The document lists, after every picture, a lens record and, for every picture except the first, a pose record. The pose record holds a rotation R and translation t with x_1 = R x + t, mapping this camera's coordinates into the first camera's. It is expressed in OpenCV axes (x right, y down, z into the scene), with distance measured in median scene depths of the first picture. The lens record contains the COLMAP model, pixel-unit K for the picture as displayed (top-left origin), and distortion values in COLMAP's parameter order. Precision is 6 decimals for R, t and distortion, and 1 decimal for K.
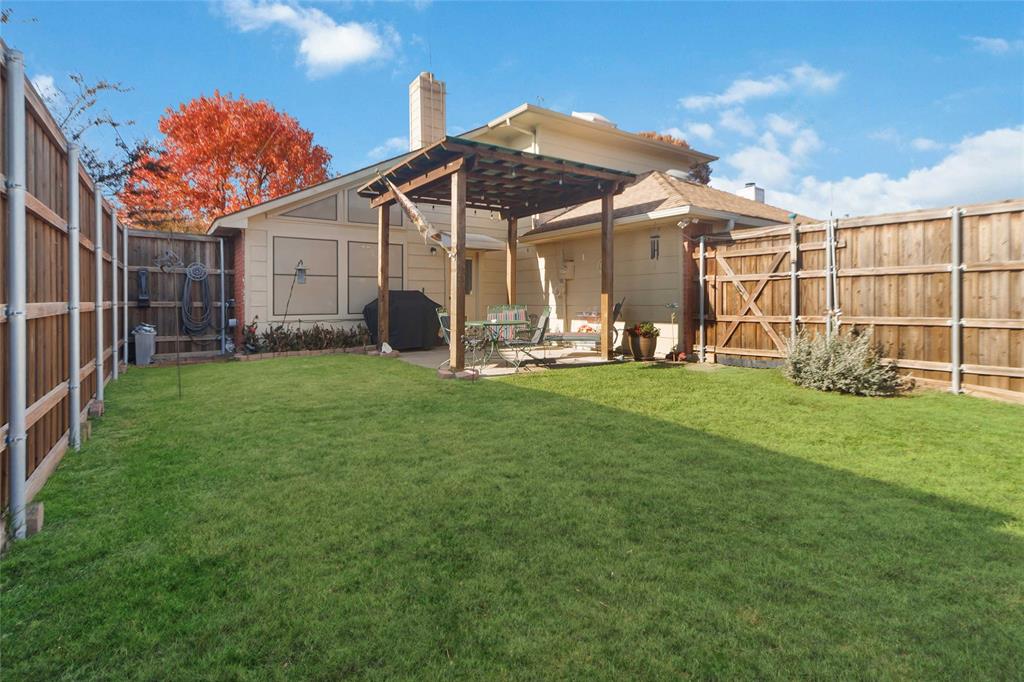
lens RADIAL K [[478.1, 0, 513.2], [0, 478.1, 297.9], [0, 0, 1]] dist [-0.000293, -0.000244]
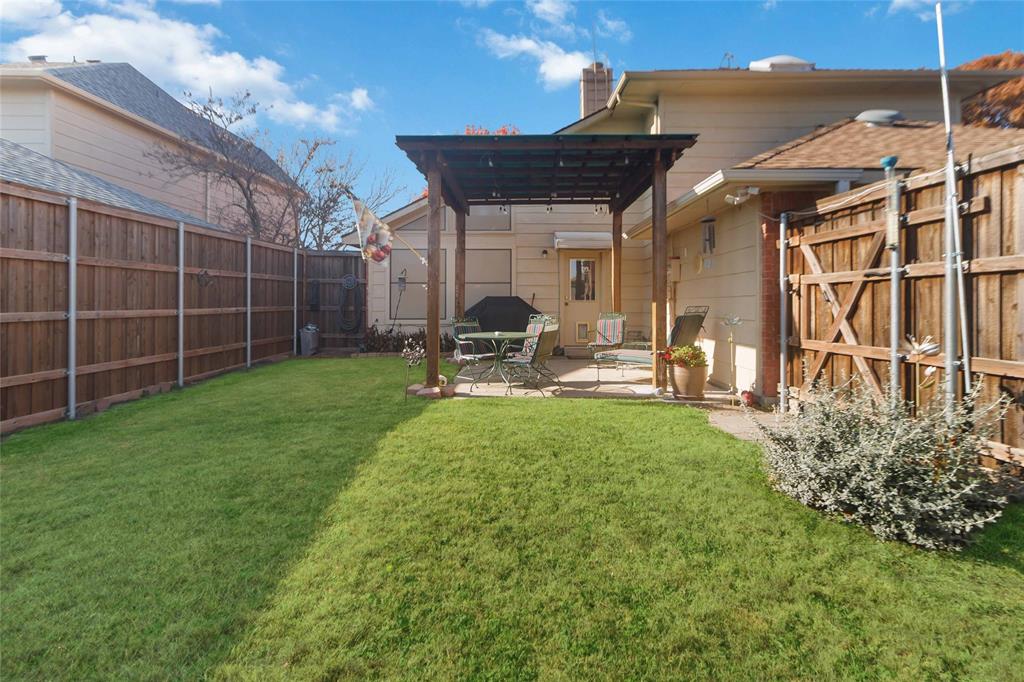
lens RADIAL K [[478.1, 0, 513.2], [0, 478.1, 297.9], [0, 0, 1]] dist [-0.000293, -0.000244]
pose [[0.828411, 0.000638, -0.560121, 0.462161], [-0.001774, 0.999997, -0.001485, -0.015441], [0.560118, 0.002224, 0.828410, 0.282314]]
